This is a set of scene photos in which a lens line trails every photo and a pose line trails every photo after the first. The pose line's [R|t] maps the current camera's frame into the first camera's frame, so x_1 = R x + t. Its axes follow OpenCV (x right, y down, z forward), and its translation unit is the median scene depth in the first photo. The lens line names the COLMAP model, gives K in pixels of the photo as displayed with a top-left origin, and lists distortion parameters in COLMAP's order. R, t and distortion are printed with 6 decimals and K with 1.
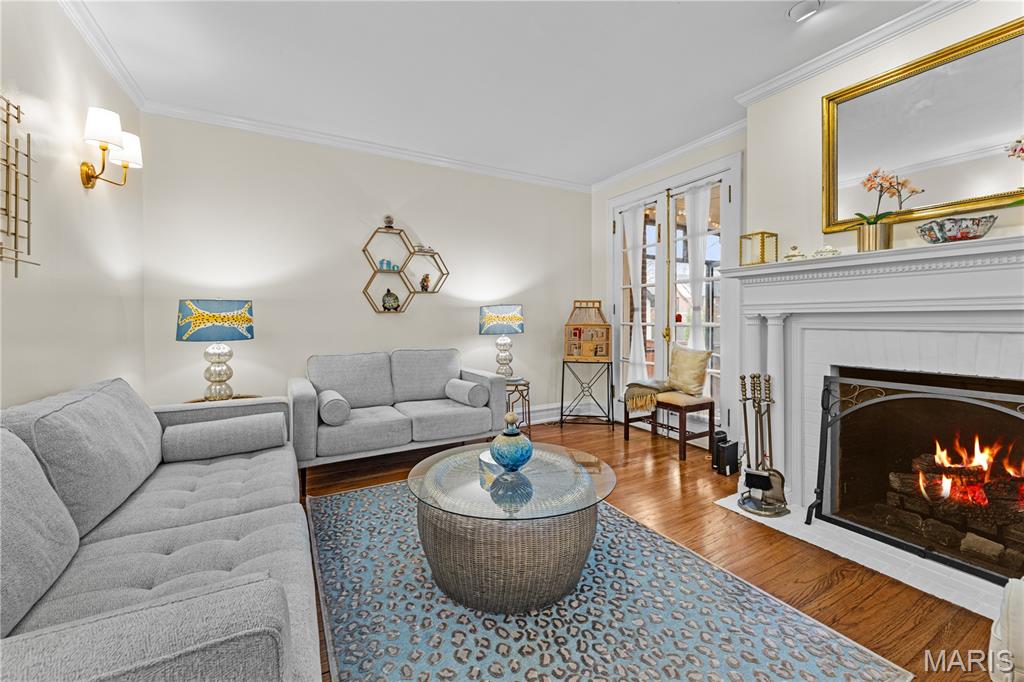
lens RADIAL K [[416.9, 0, 514.3], [0, 416.9, 326.2], [0, 0, 1]] dist [-0.000733, -0.000863]
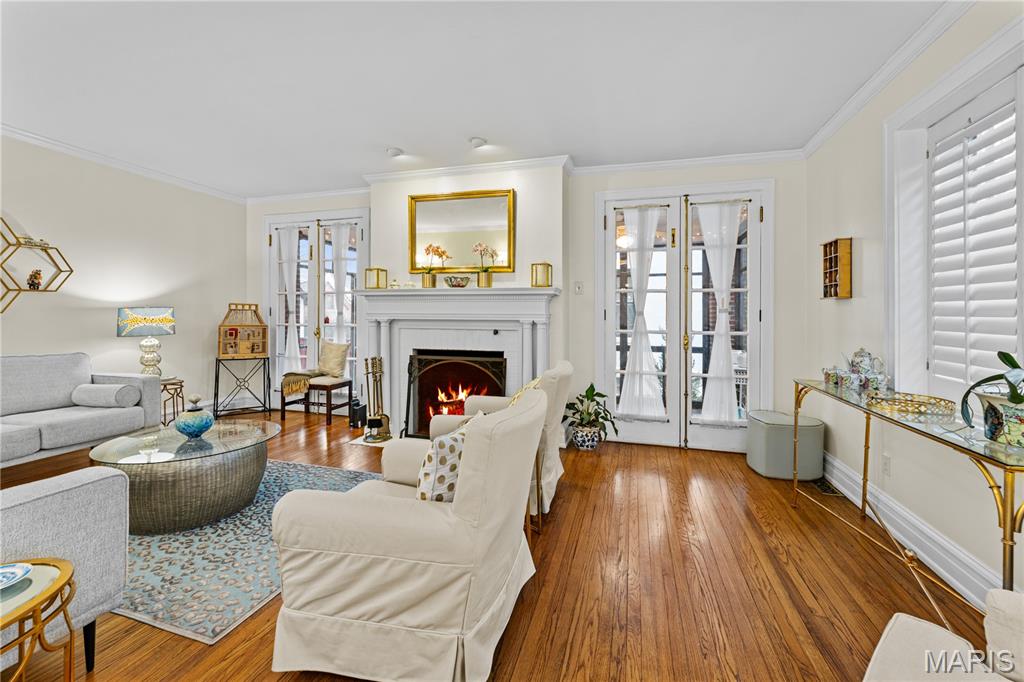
lens RADIAL K [[416.9, 0, 509.5], [0, 416.9, 319.8], [0, 0, 1]] dist [-0.000733, -0.000863]
pose [[0.713533, 0.002850, 0.700616, -0.118562], [0.003314, 0.999967, -0.007442, -0.009751], [-0.700614, 0.007632, 0.713500, -0.352703]]
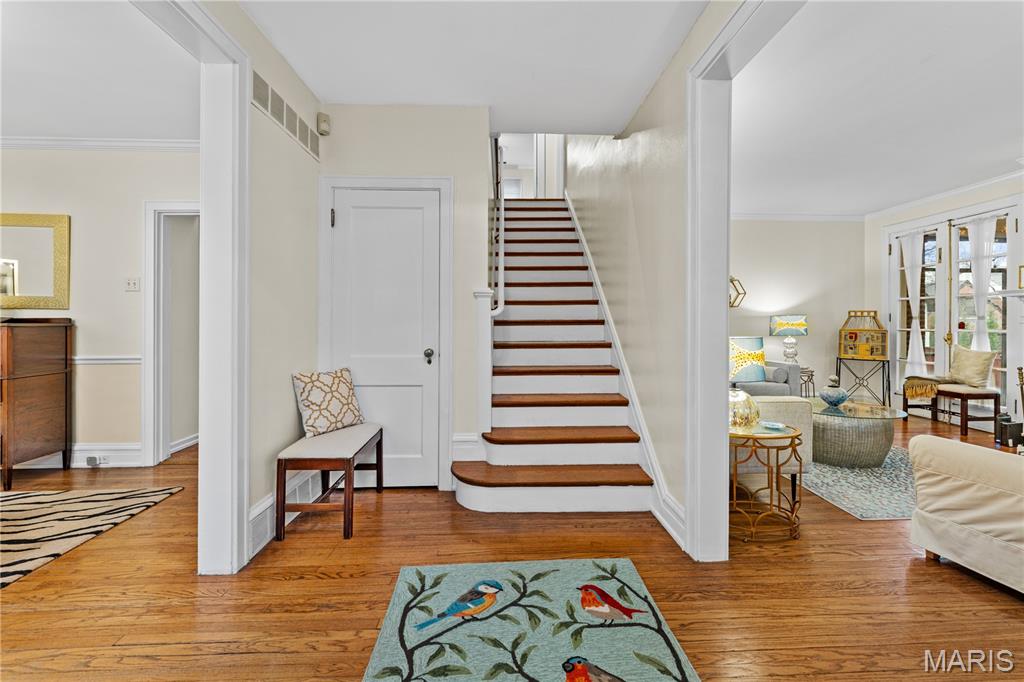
lens RADIAL K [[416.9, 0, 514.3], [0, 416.9, 323.9], [0, 0, 1]] dist [-0.000733, -0.000863]
pose [[0.894491, 0.006812, -0.447035, -0.242916], [-0.013983, 0.999821, -0.012743, 0.010405], [0.446868, 0.017650, 0.894426, -0.705328]]
